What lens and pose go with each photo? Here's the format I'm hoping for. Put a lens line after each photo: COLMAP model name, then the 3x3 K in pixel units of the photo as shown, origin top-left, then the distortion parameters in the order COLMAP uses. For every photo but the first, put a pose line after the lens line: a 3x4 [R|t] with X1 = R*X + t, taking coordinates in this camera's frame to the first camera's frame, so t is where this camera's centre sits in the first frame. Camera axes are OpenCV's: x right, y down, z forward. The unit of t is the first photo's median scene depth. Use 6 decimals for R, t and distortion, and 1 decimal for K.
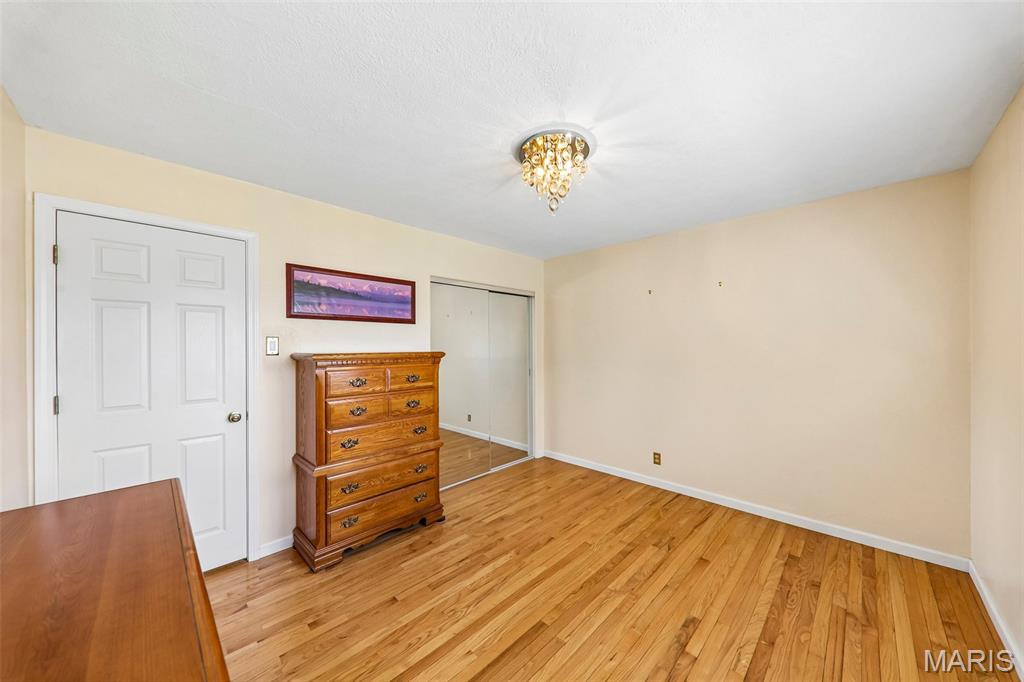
lens RADIAL K [[355.8, 0, 510.5], [0, 355.8, 343.0], [0, 0, 1]] dist [0.001135, -0.000176]
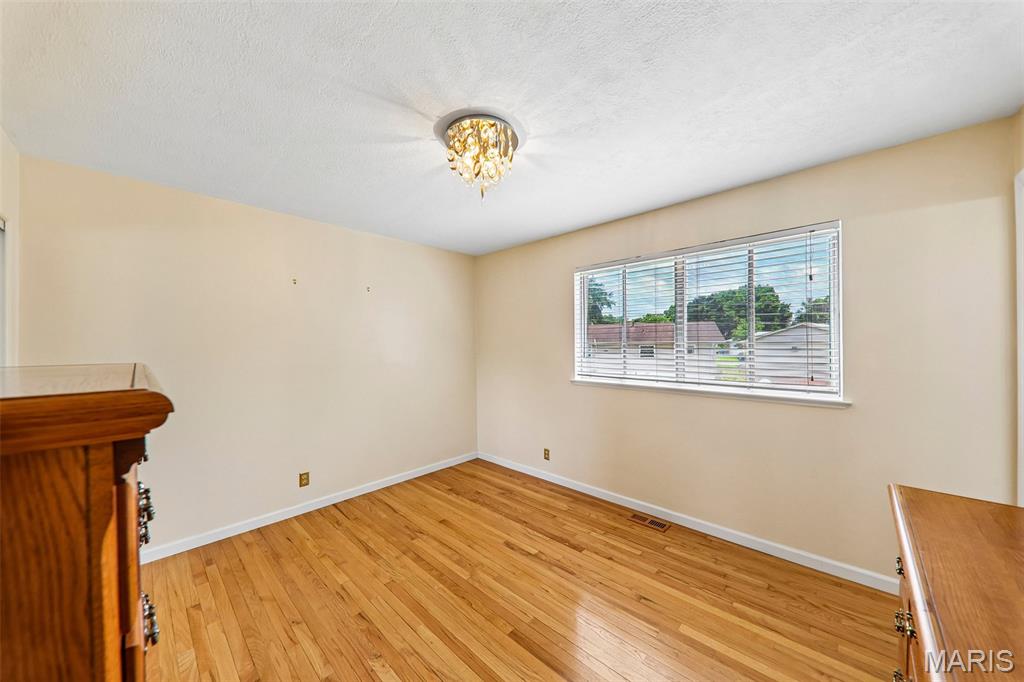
lens RADIAL K [[355.8, 0, 510.5], [0, 355.8, 343.0], [0, 0, 1]] dist [0.001135, -0.000176]
pose [[-0.002928, -0.004636, 0.999985, -0.652517], [0.007807, 0.999959, 0.004659, -0.003673], [-0.999965, 0.007821, -0.002892, 0.746952]]
